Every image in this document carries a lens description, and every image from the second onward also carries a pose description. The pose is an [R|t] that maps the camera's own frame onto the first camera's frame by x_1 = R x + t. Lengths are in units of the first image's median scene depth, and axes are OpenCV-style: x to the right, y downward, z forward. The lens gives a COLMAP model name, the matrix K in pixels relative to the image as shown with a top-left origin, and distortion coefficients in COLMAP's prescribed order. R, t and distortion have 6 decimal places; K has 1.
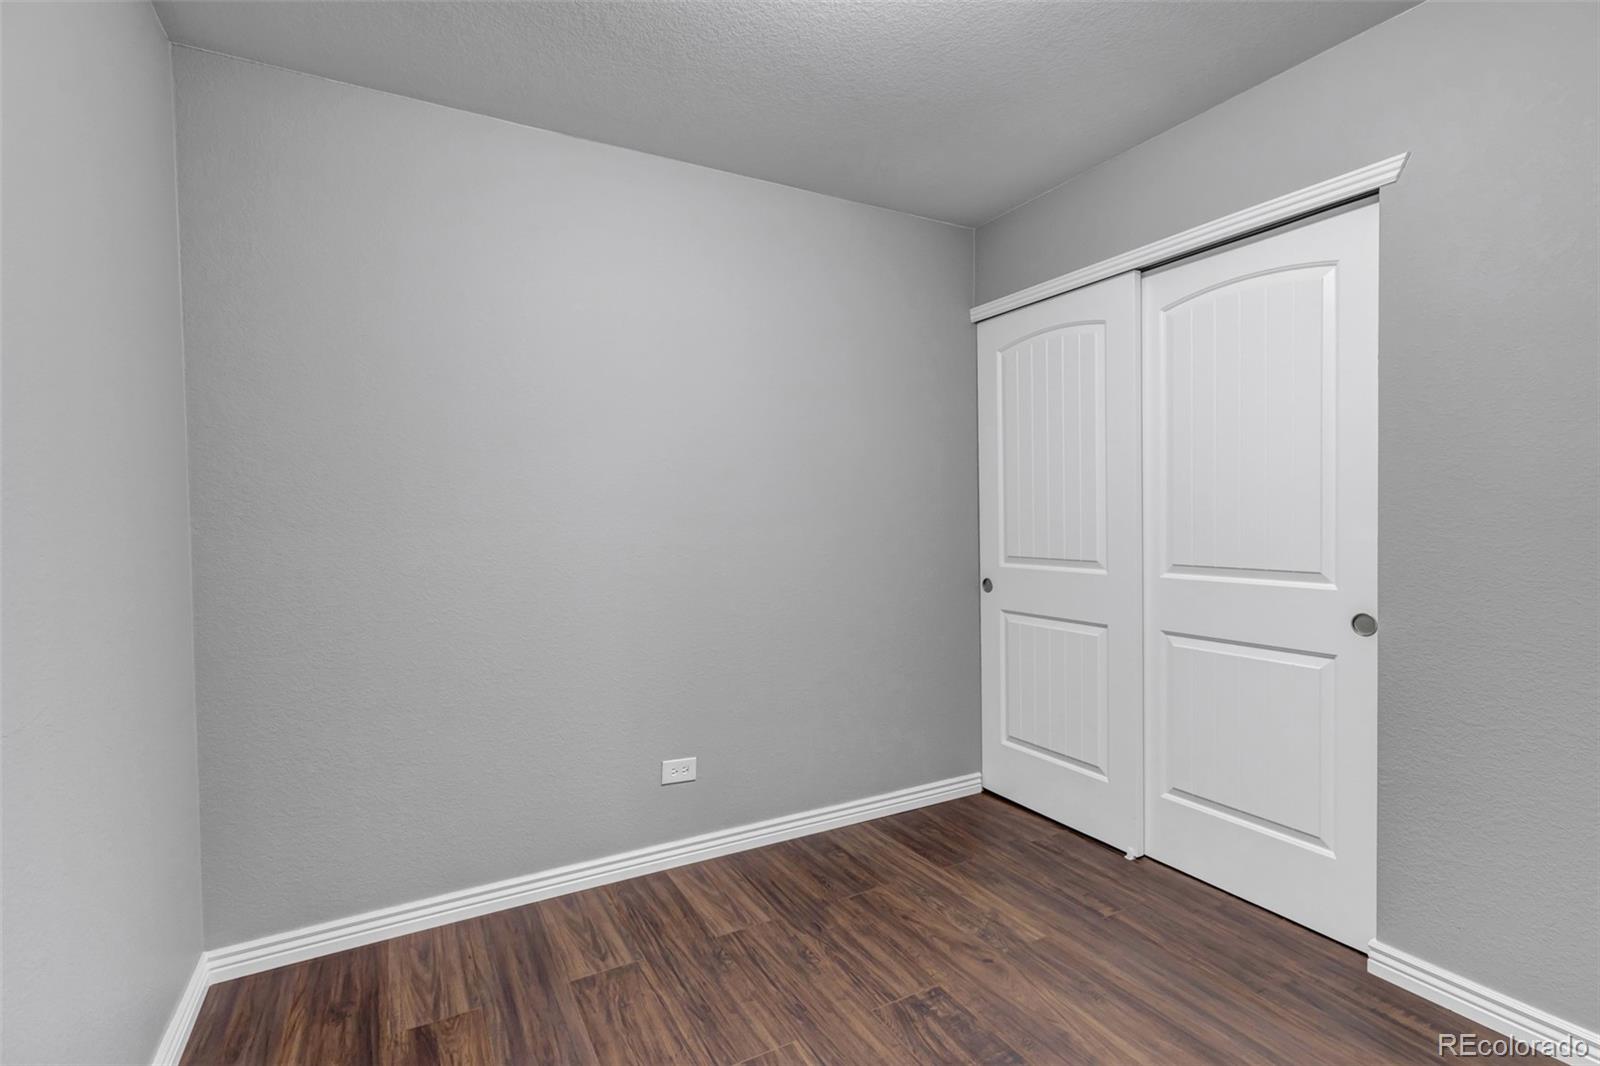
lens RADIAL K [[731.3, 0, 807.5], [0, 731.3, 527.6], [0, 0, 1]] dist [0.003569, -0.000404]
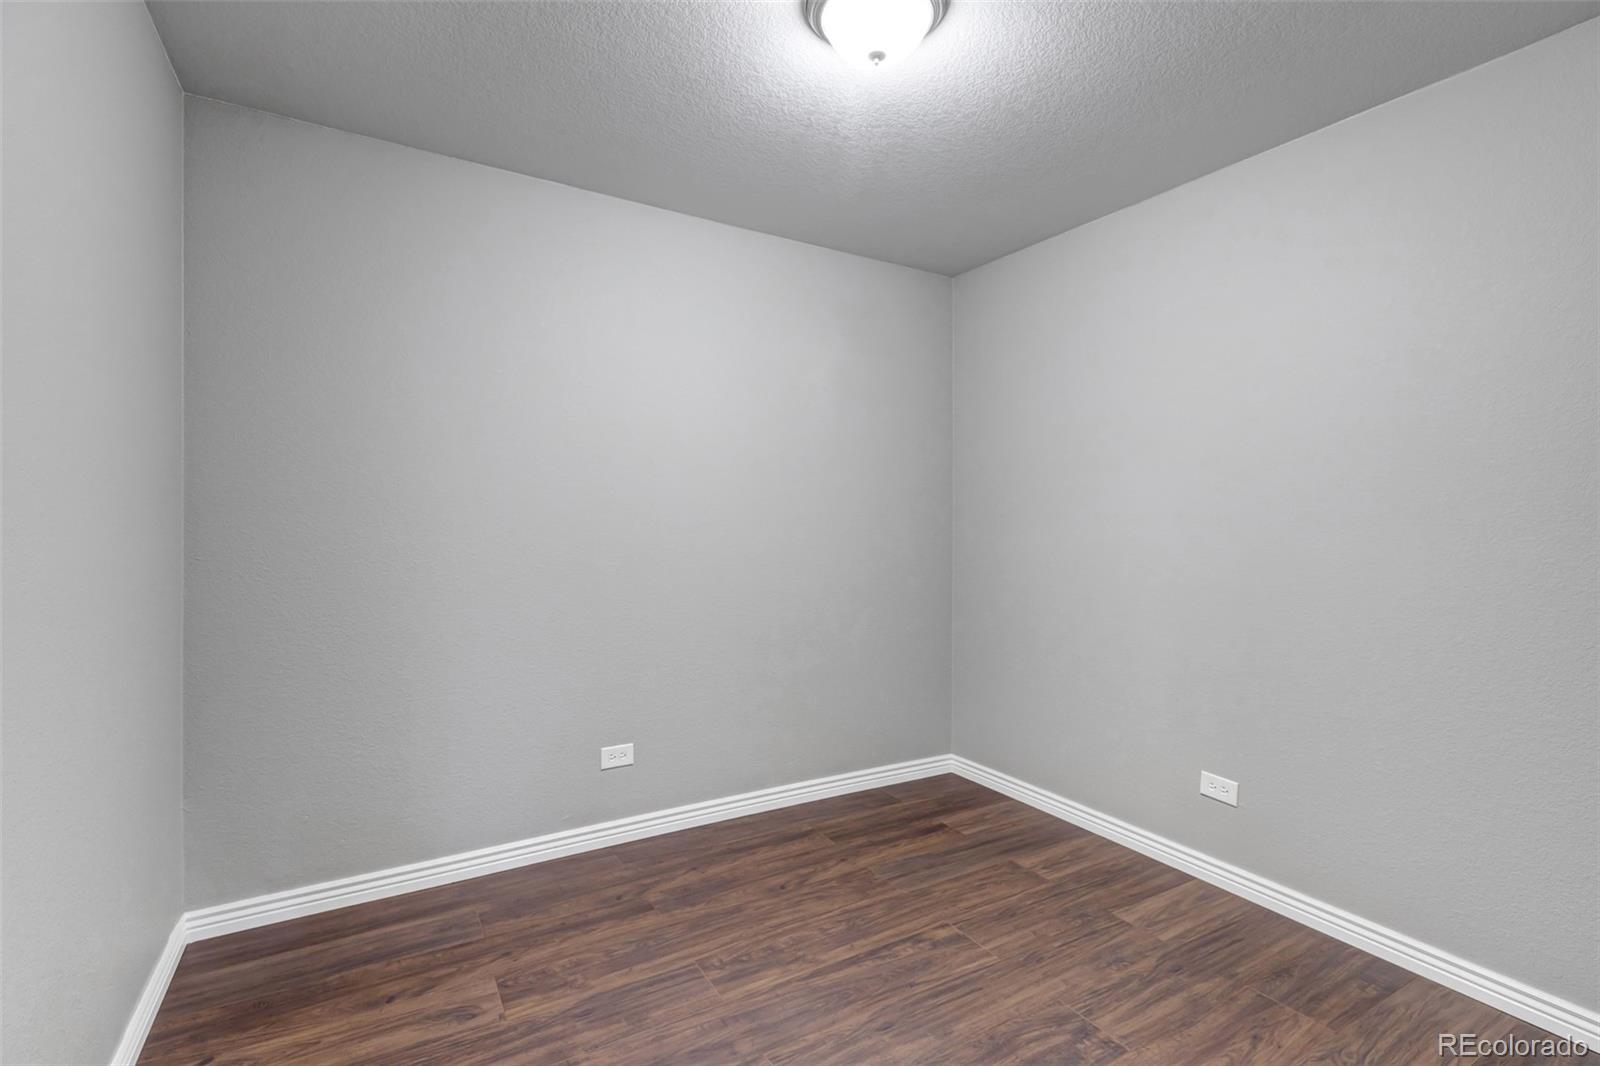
lens RADIAL K [[731.3, 0, 808.9], [0, 731.3, 525.2], [0, 0, 1]] dist [0.003569, -0.000404]
pose [[0.043965, 0.014504, -0.998928, 0.960310], [-0.022638, 0.999652, 0.013518, -0.025912], [0.998777, 0.022020, 0.044278, 0.497883]]
